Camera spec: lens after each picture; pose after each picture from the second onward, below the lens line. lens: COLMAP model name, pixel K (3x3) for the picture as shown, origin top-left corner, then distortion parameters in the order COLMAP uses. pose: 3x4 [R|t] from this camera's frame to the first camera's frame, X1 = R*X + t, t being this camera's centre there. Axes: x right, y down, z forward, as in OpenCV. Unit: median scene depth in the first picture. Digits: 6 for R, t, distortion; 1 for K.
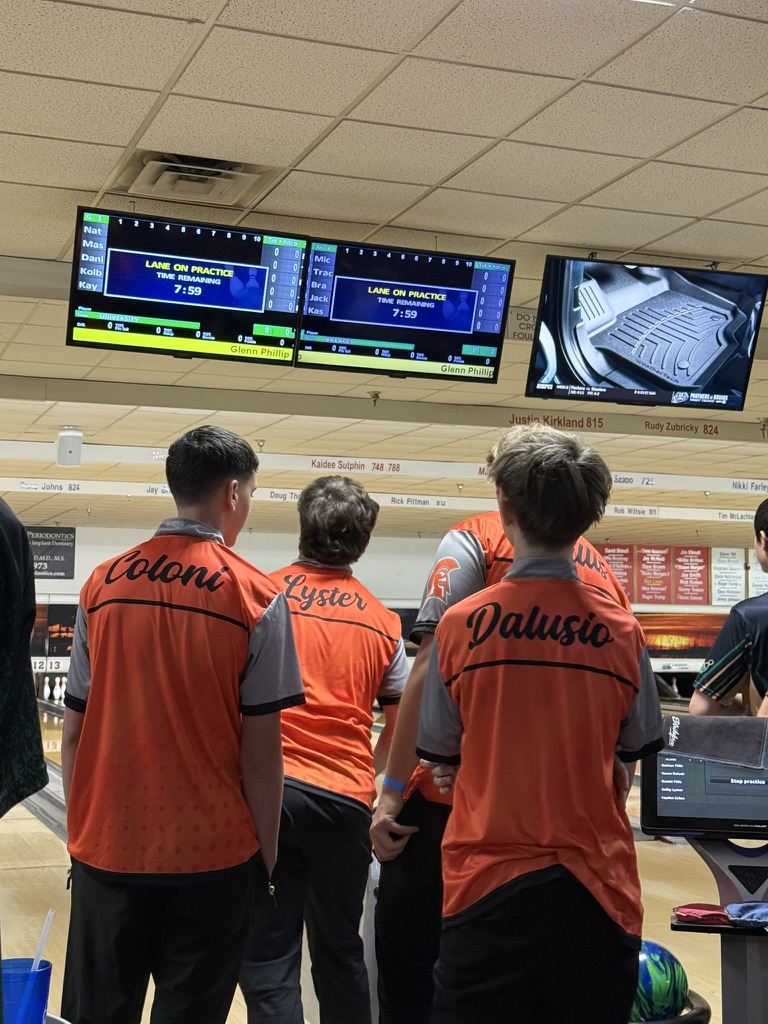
lens RADIAL K [[1494.4, 0, 384.0], [0, 1494.4, 512.0], [0, 0, 1]] dist [0.133708, 0.017922]
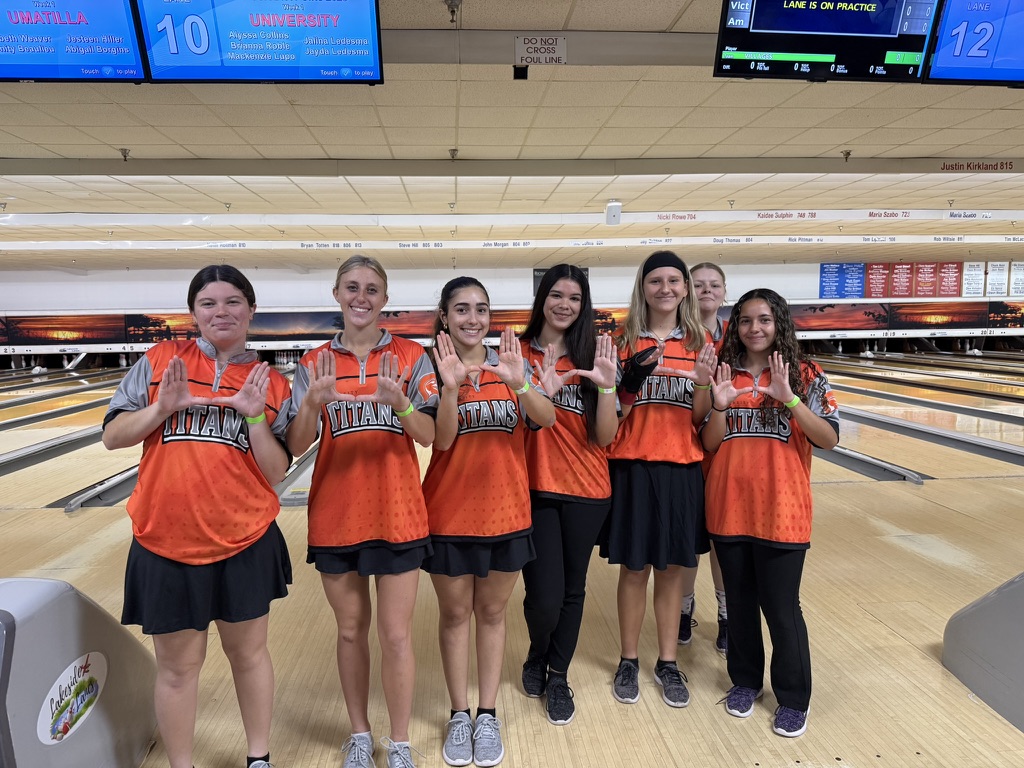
lens RADIAL K [[716.2, 0, 512.0], [0, 716.2, 384.0], [0, 0, 1]] dist [0.030404, -0.053152]
pose [[0.960584, 0.000545, -0.277988, -0.050163], [0.046799, 0.985409, 0.163645, 0.003695], [0.274021, -0.170205, 0.946543, 0.105501]]
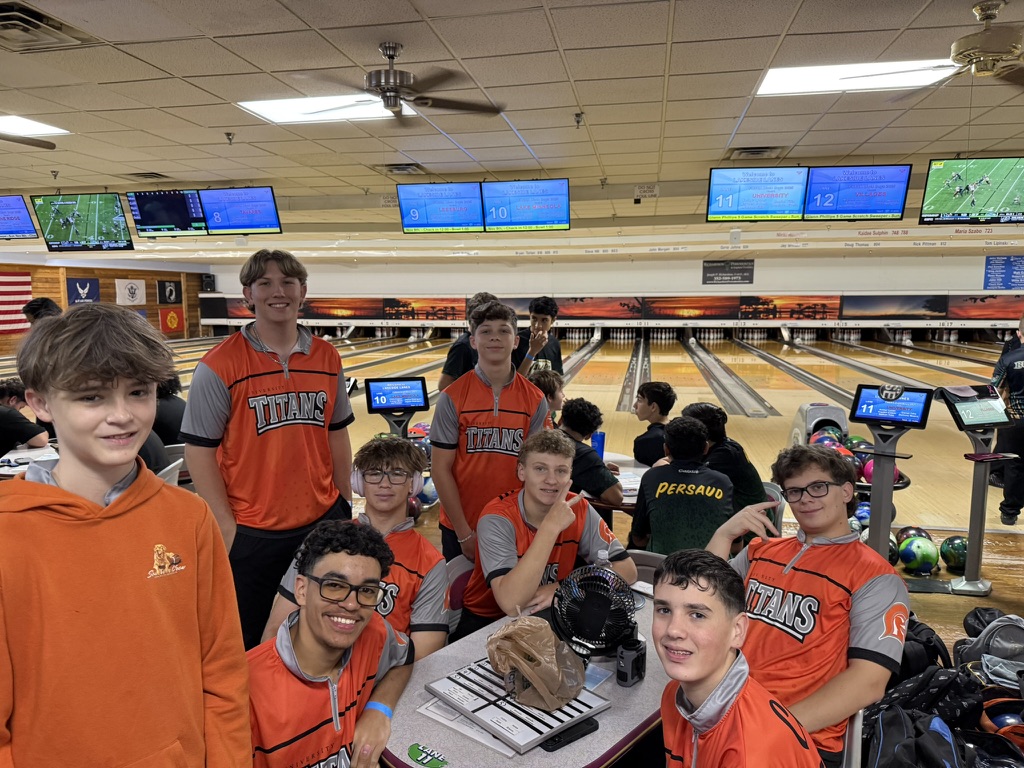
lens RADIAL K [[711.6, 0, 503.4], [0, 711.6, 383.4], [0, 0, 1]] dist [0.038997, -0.073948]
pose [[0.847897, 0.048983, -0.527893, 0.039043], [0.054752, 0.982308, 0.179090, -0.018846], [0.527326, -0.180753, 0.830214, -0.065279]]
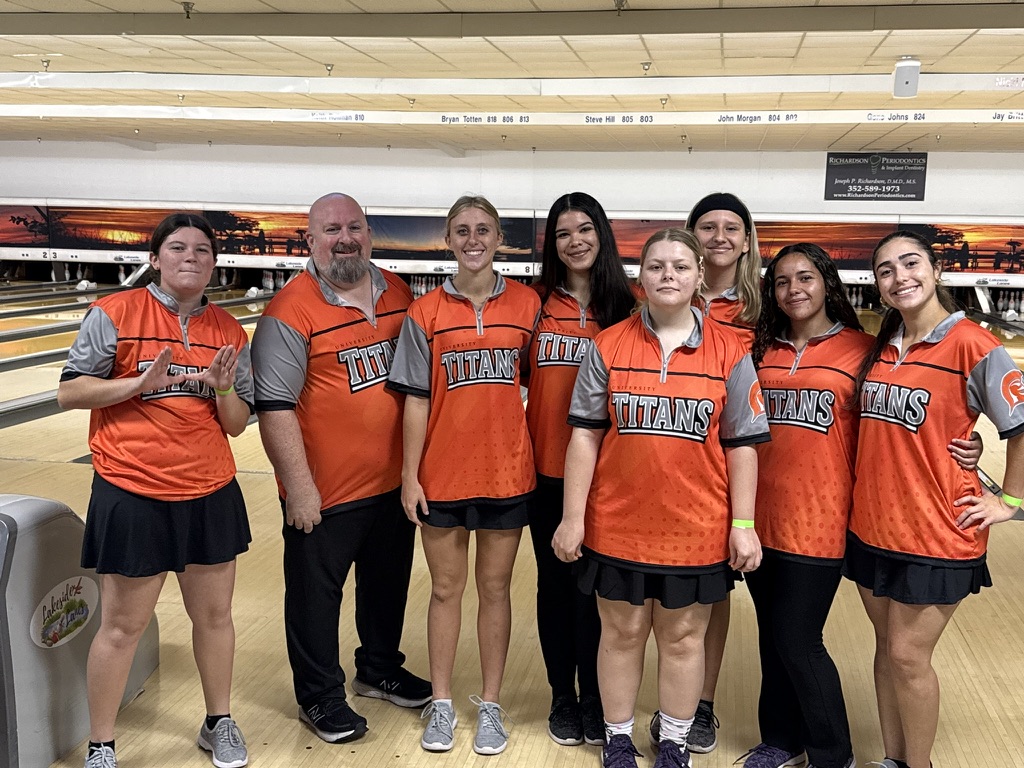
lens RADIAL K [[1202.3, 0, 512.0], [0, 1202.3, 384.0], [0, 0, 1]] dist [0.179881, -0.465539]
pose [[0.860126, 0.074195, -0.504657, -0.004841], [0.027678, 0.981118, 0.191417, -0.003173], [0.509331, -0.178611, 0.841832, 0.073328]]
